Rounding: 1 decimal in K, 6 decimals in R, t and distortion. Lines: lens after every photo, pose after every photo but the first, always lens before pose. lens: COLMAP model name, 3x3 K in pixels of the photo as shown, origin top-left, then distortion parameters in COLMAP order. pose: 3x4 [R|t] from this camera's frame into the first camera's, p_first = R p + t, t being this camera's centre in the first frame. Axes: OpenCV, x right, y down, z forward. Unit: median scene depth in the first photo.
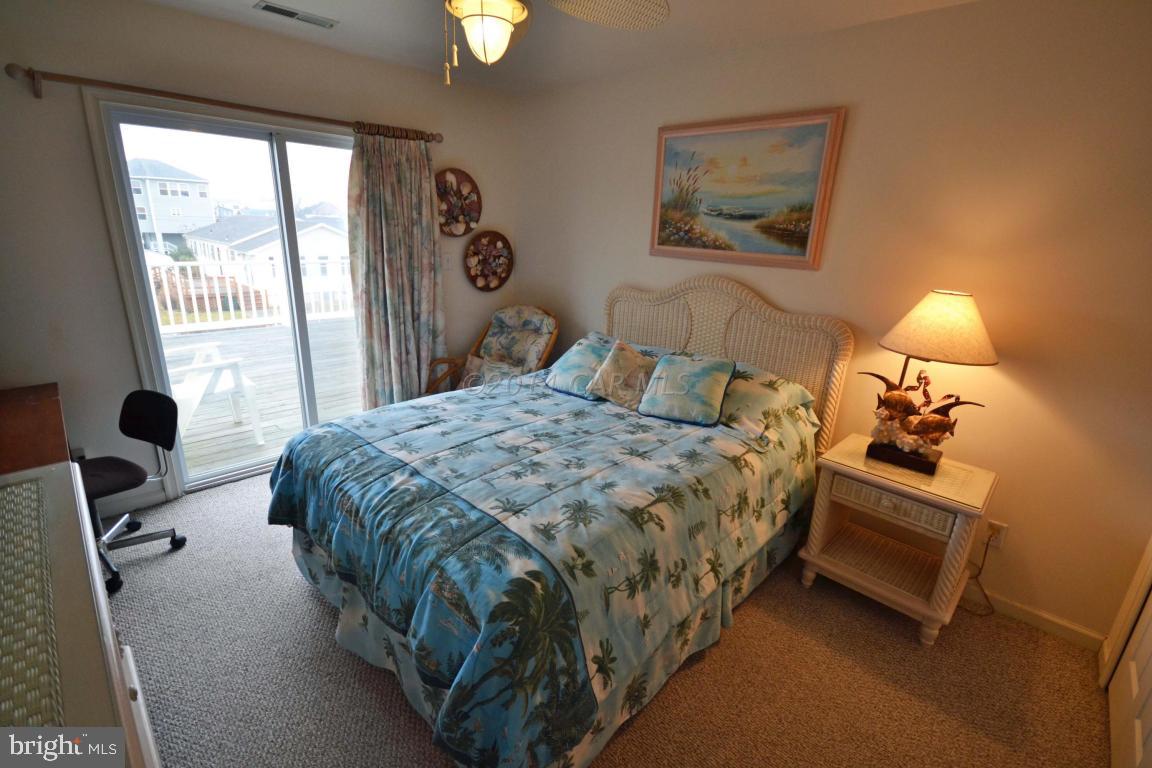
lens RADIAL K [[513.9, 0, 581.3], [0, 513.9, 383.5], [0, 0, 1]] dist [0.004825, -0.006680]
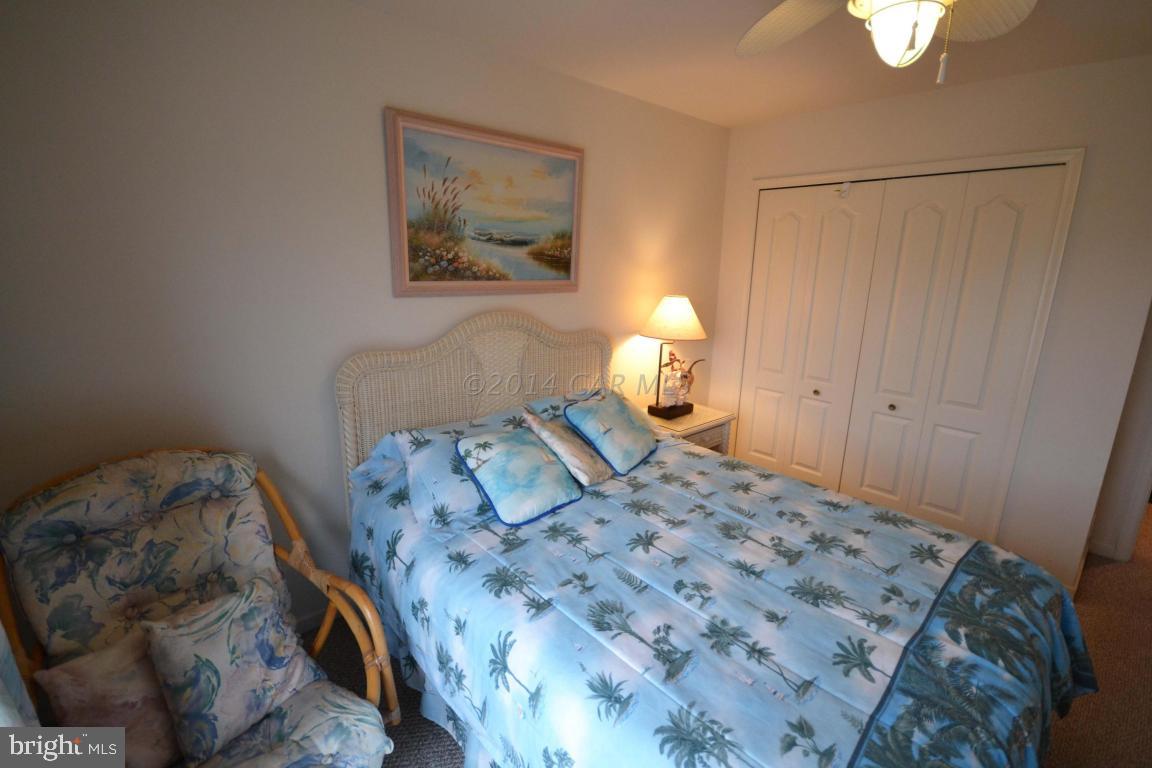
lens RADIAL K [[513.9, 0, 579.7], [0, 513.9, 377.5], [0, 0, 1]] dist [0.004825, -0.006680]
pose [[0.078525, -0.259332, 0.962591, -0.620072], [0.279381, 0.932605, 0.228462, -0.284878], [-0.956964, 0.250989, 0.145685, 0.839170]]
